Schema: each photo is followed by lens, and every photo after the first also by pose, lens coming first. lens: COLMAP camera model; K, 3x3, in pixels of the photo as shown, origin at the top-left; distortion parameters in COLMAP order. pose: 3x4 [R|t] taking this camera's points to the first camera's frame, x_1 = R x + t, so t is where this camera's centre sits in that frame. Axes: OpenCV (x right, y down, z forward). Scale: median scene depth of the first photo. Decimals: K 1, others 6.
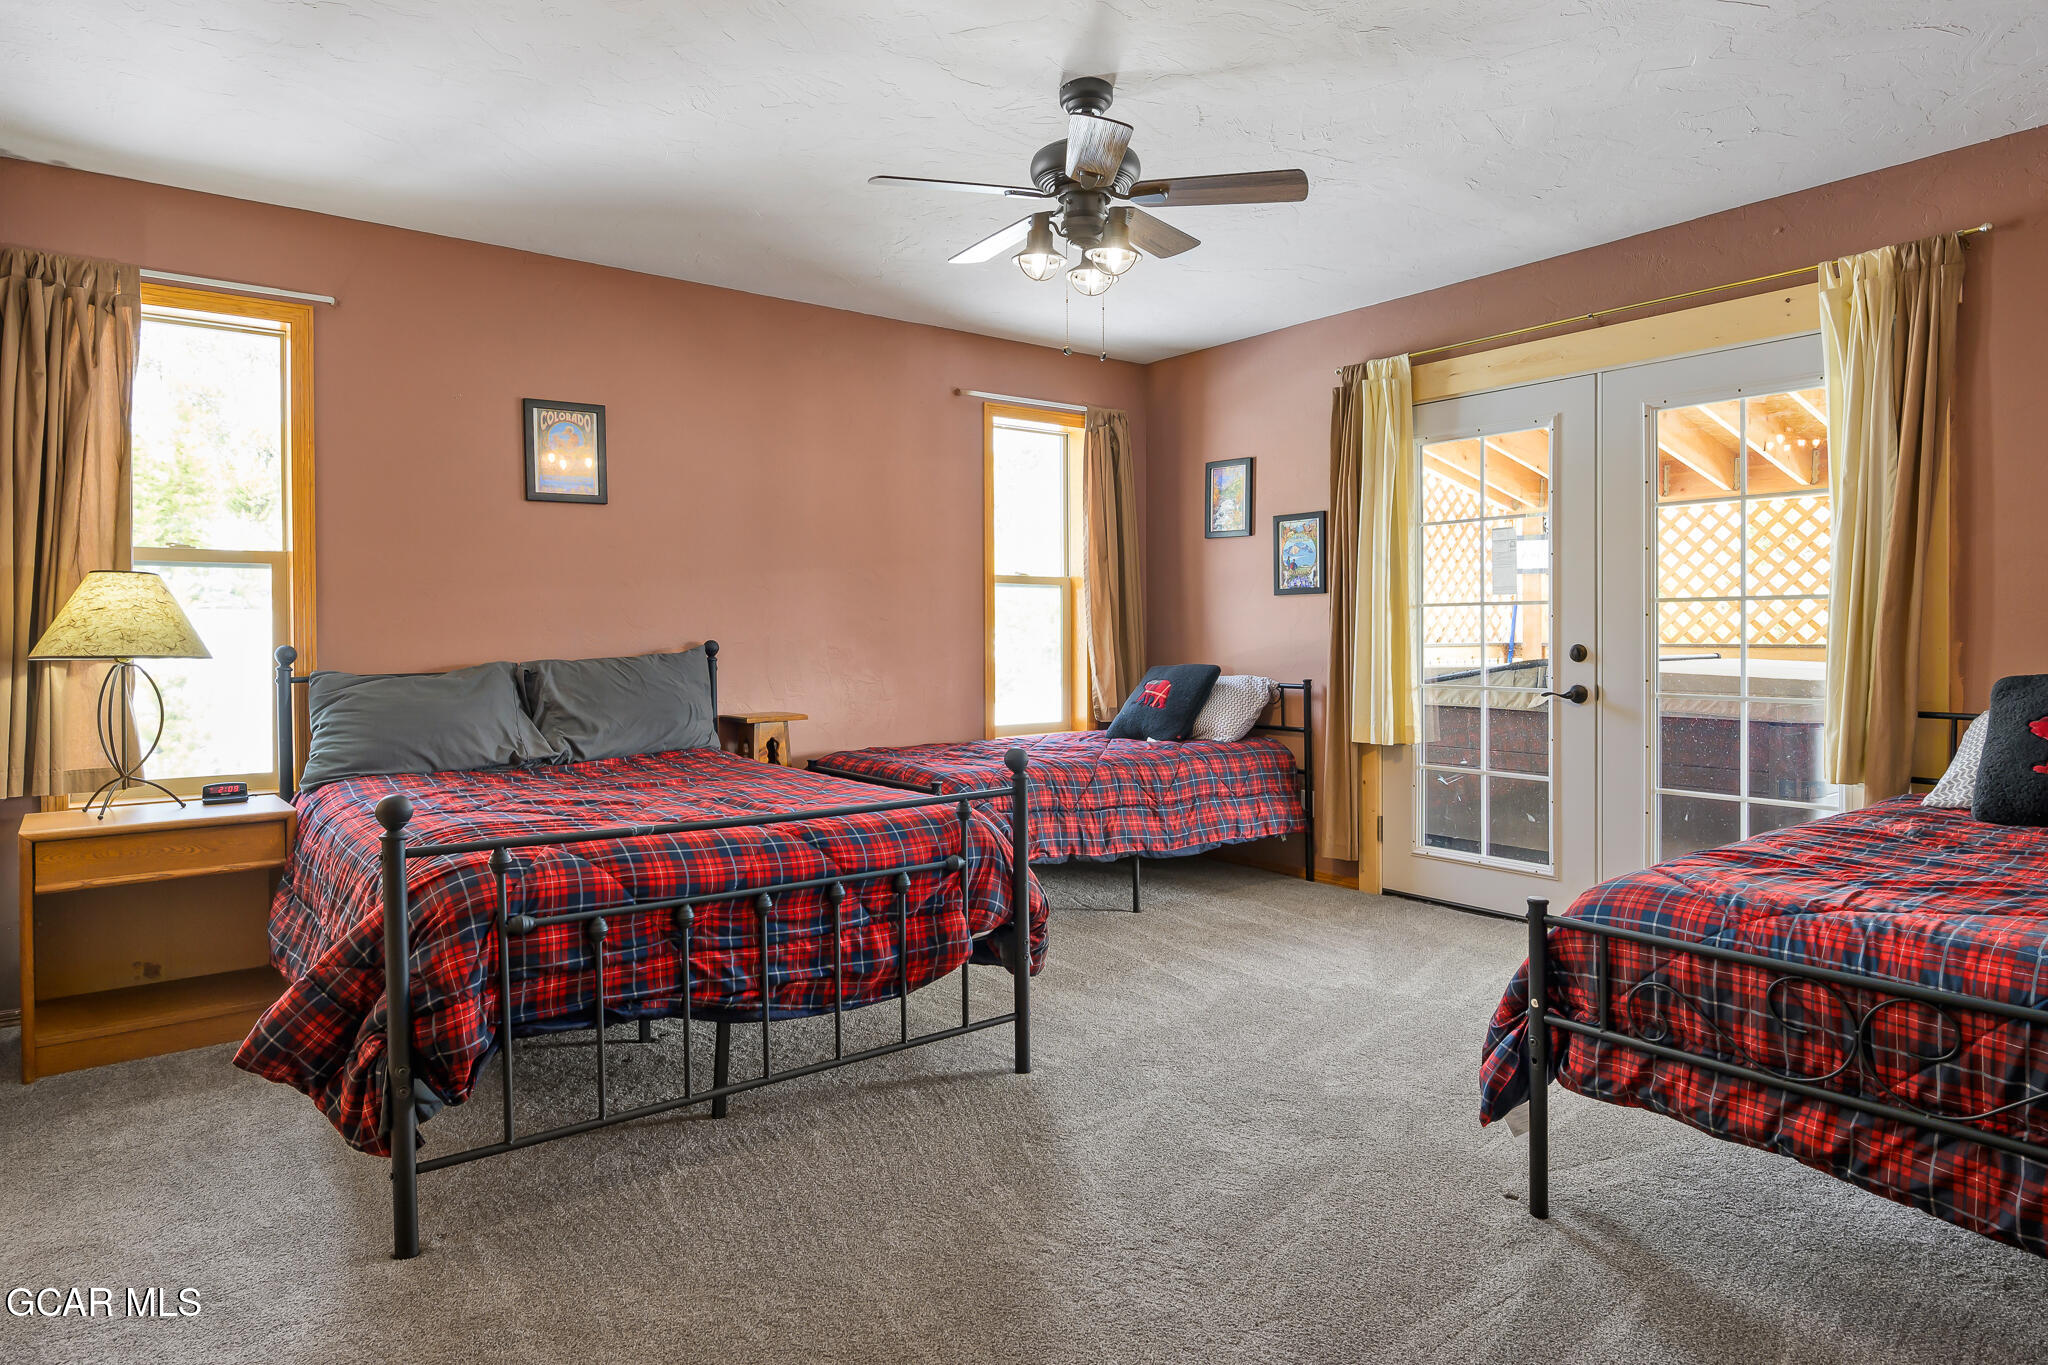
lens RADIAL K [[1207.7, 0, 1024.0], [0, 1207.7, 682.5], [0, 0, 1]] dist [-0.001489, 0.000154]
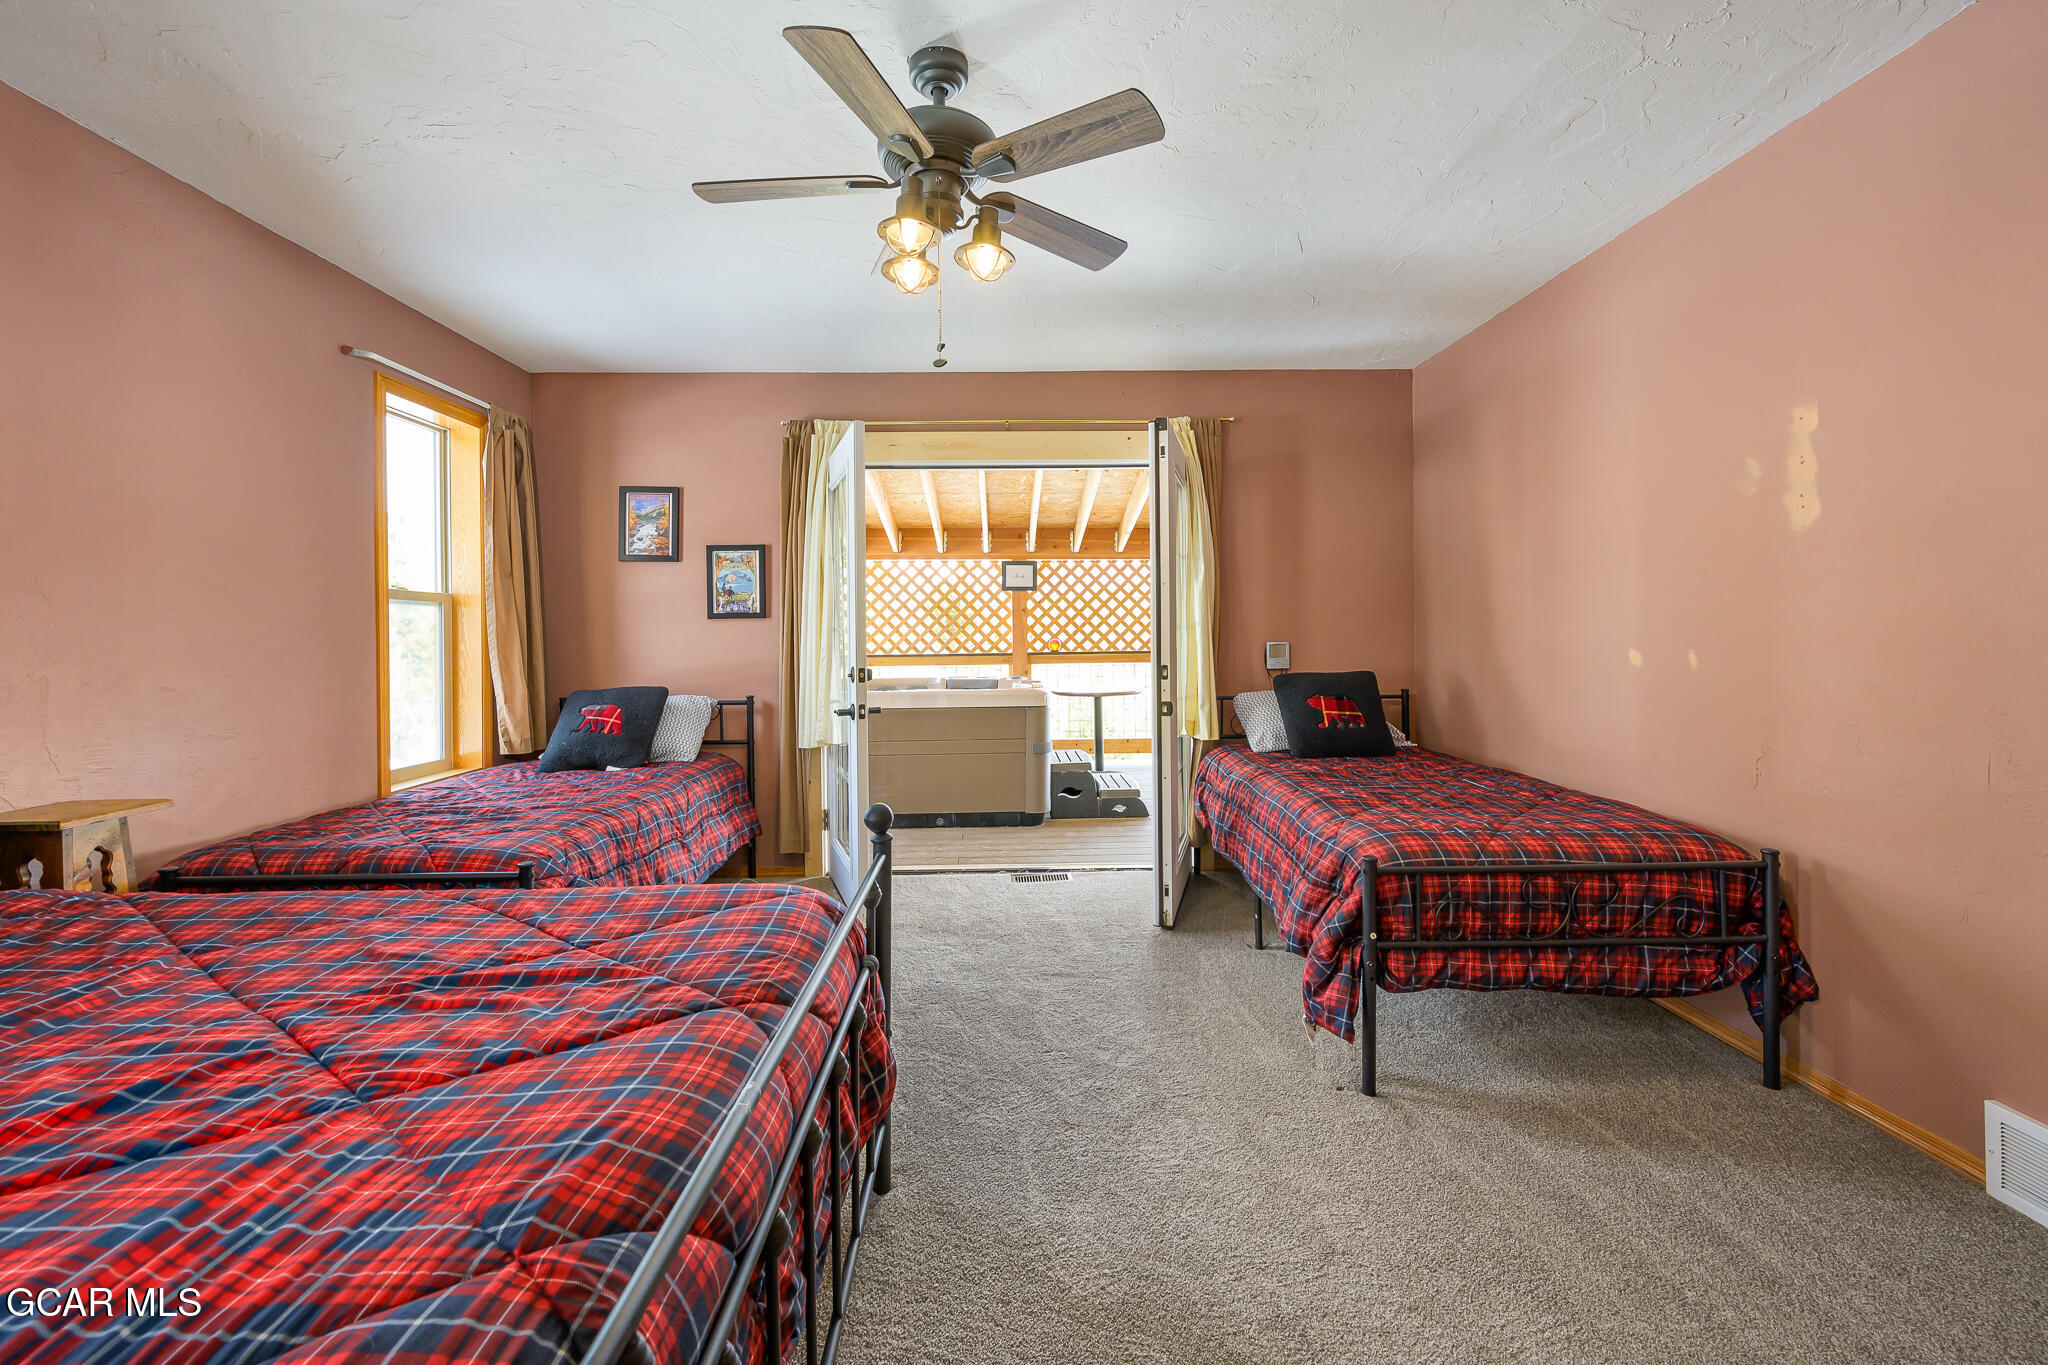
lens RADIAL K [[857.9, 0, 1025.6], [0, 857.9, 653.9], [0, 0, 1]] dist [-0.002422, -0.000152]
pose [[0.581500, -0.016139, 0.813386, -0.264142], [0.040465, 0.999139, -0.009105, -0.024413], [-0.812539, 0.038208, 0.581653, 0.351631]]
